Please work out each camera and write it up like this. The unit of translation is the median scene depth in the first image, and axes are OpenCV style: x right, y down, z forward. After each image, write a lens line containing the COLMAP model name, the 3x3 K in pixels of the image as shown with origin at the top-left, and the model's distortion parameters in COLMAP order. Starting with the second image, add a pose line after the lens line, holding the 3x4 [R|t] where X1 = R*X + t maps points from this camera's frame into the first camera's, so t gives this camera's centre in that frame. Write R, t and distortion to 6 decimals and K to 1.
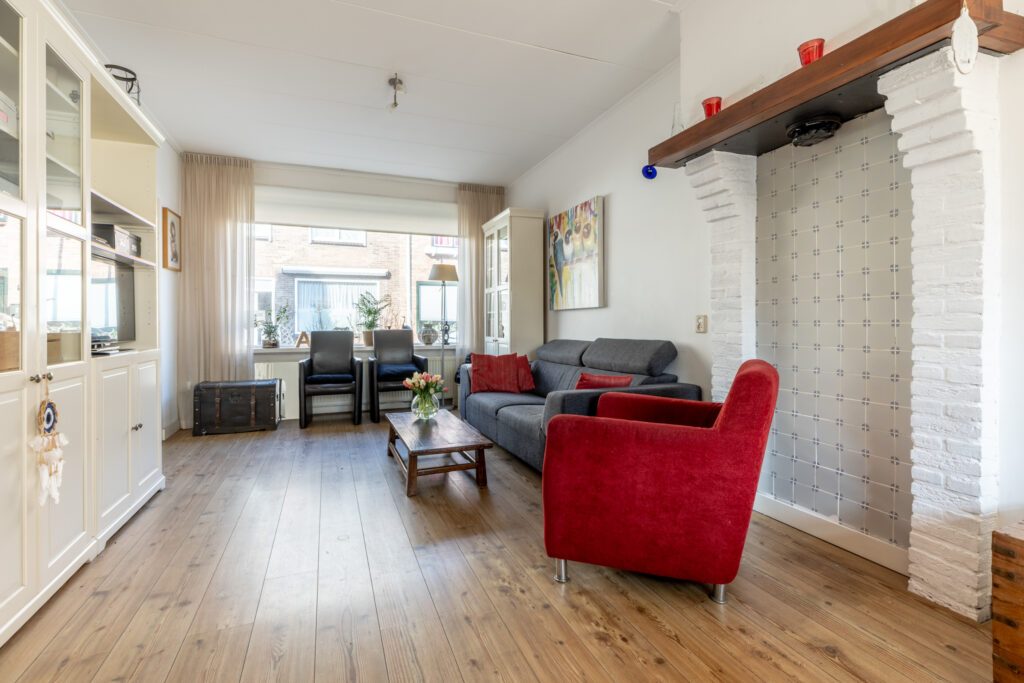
lens RADIAL K [[464.0, 0, 503.4], [0, 464.0, 324.9], [0, 0, 1]] dist [0.001188, -0.000309]
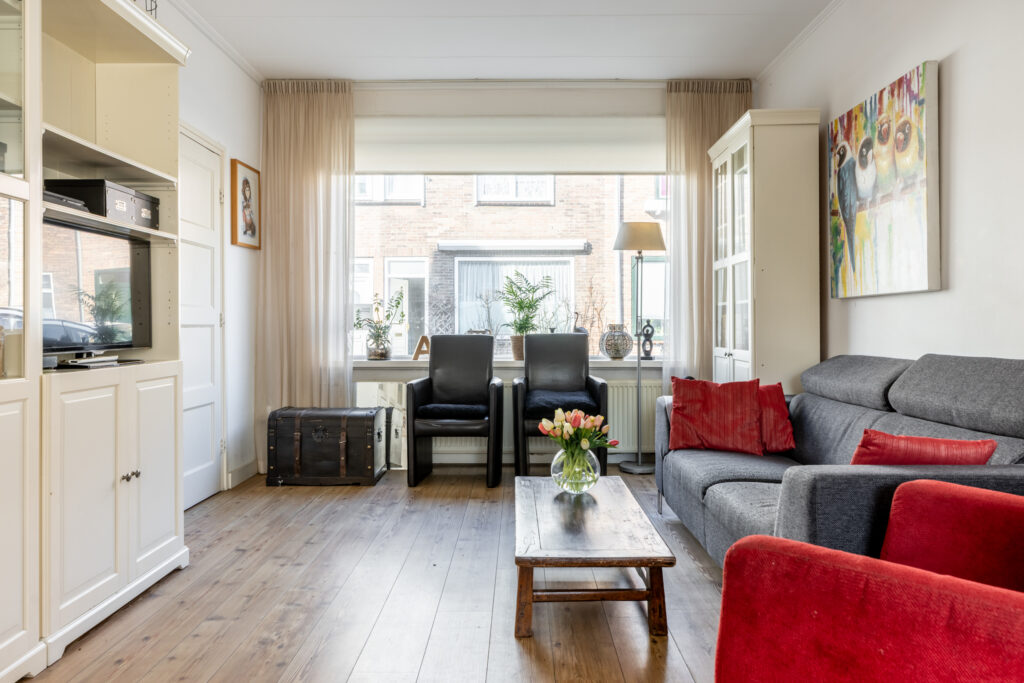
lens RADIAL K [[724.7, 0, 512.7], [0, 724.7, 320.9], [0, 0, 1]] dist [0.004481, 0.002040]
pose [[0.933357, 0.000042, -0.358950, 0.063117], [-0.002424, 0.999978, -0.006187, -0.000584], [0.358942, 0.006645, 0.933336, 0.119063]]
